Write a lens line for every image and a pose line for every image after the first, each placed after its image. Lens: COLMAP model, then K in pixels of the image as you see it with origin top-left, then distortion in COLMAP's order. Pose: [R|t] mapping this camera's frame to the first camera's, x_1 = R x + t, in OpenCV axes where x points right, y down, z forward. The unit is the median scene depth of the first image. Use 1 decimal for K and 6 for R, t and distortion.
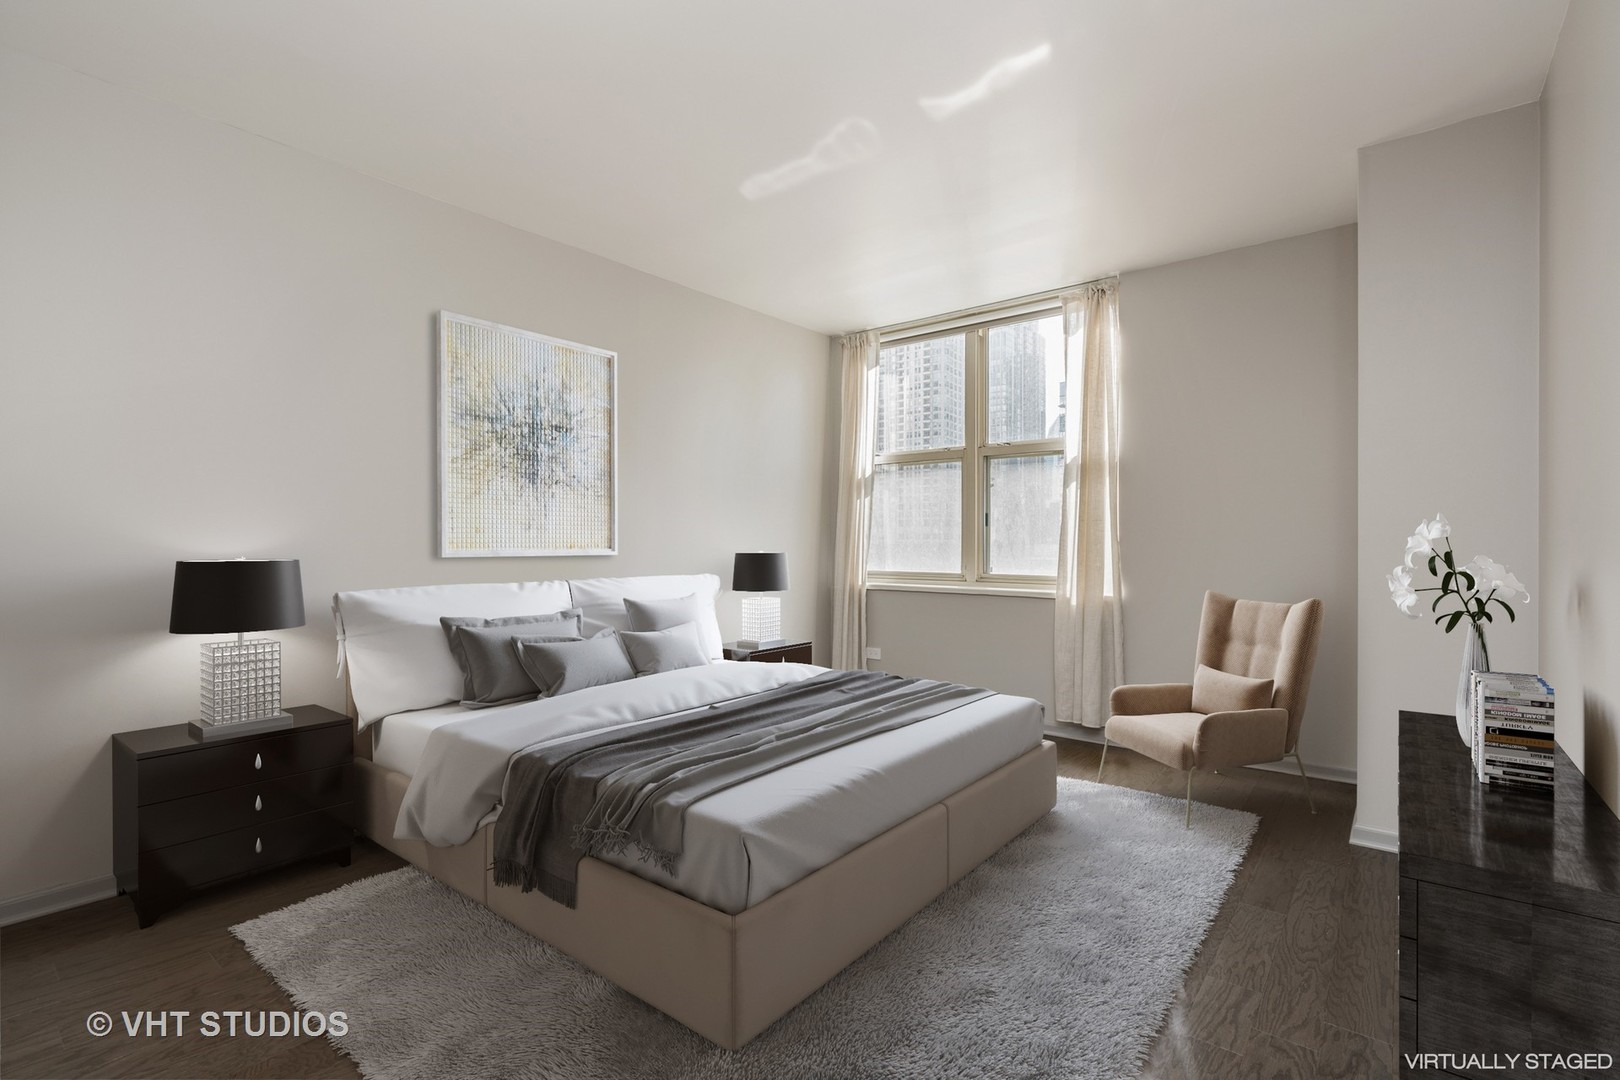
lens RADIAL K [[738.9, 0, 811.7], [0, 738.9, 540.1], [0, 0, 1]] dist [-0.000045, -0.000089]
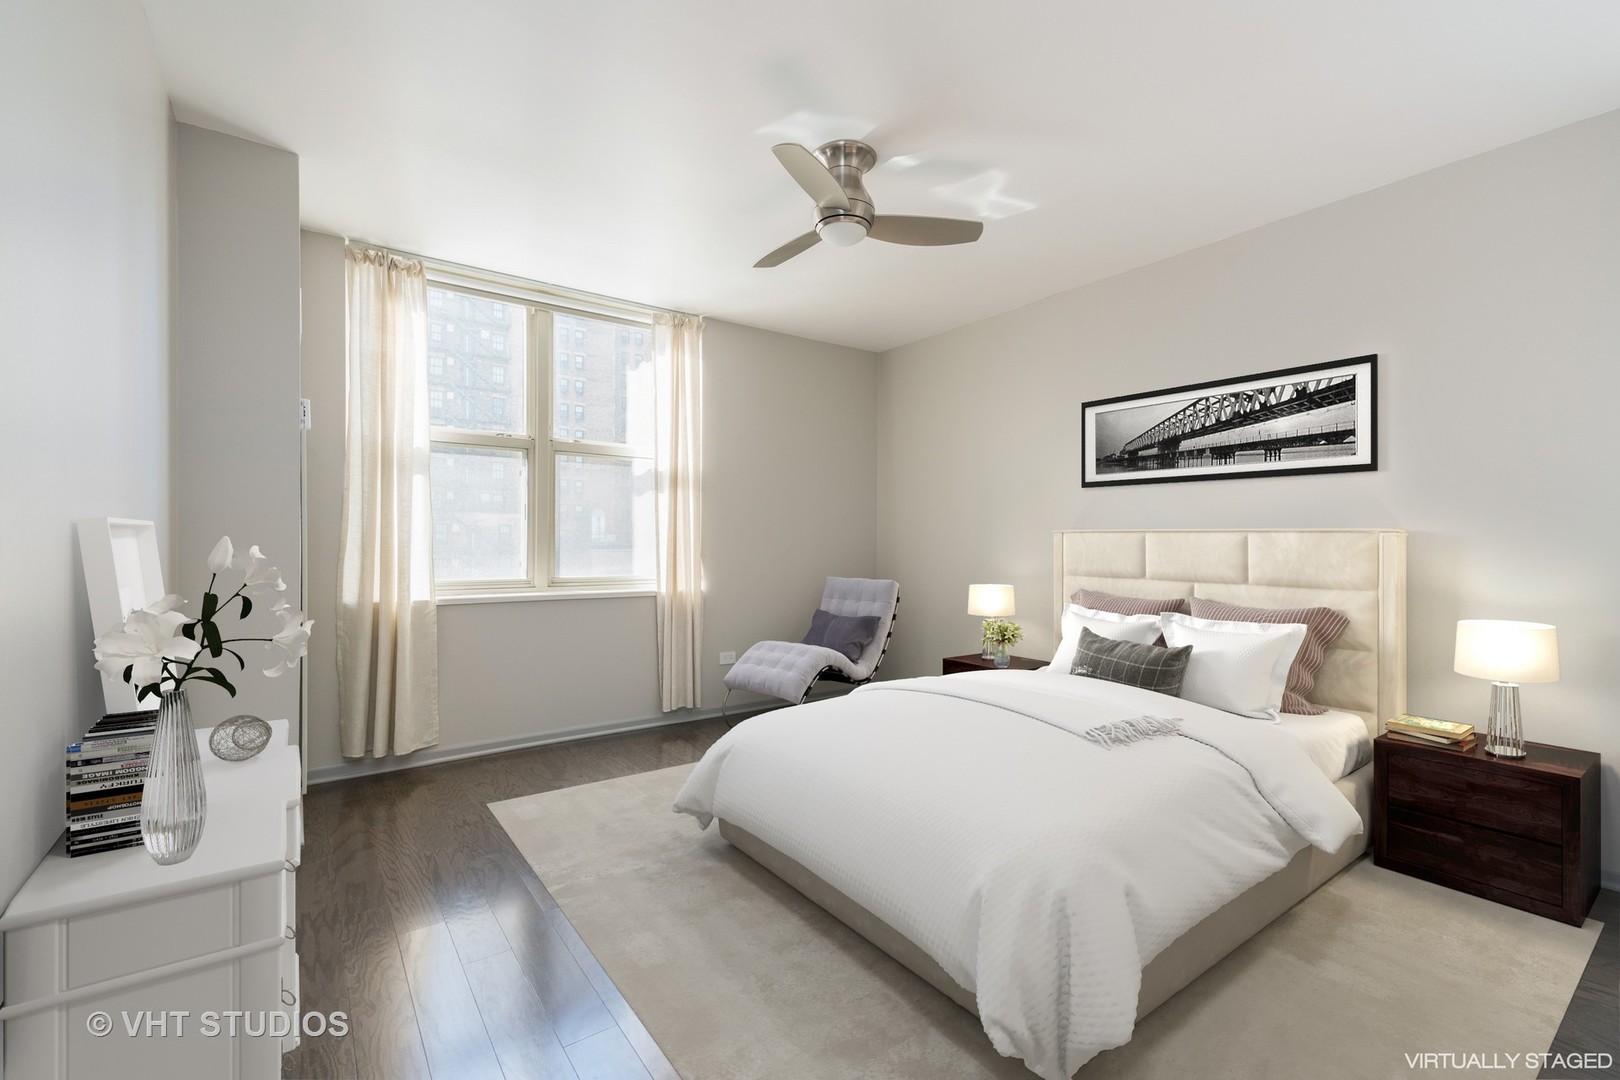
lens RADIAL K [[738.9, 0, 811.6], [0, 738.9, 544.5], [0, 0, 1]] dist [-0.000045, -0.000089]
pose [[0.288269, 0.003935, 0.957541, -0.552129], [0.001038, 0.999990, -0.004422, 0.008301], [-0.957549, 0.002269, 0.288262, 0.423448]]
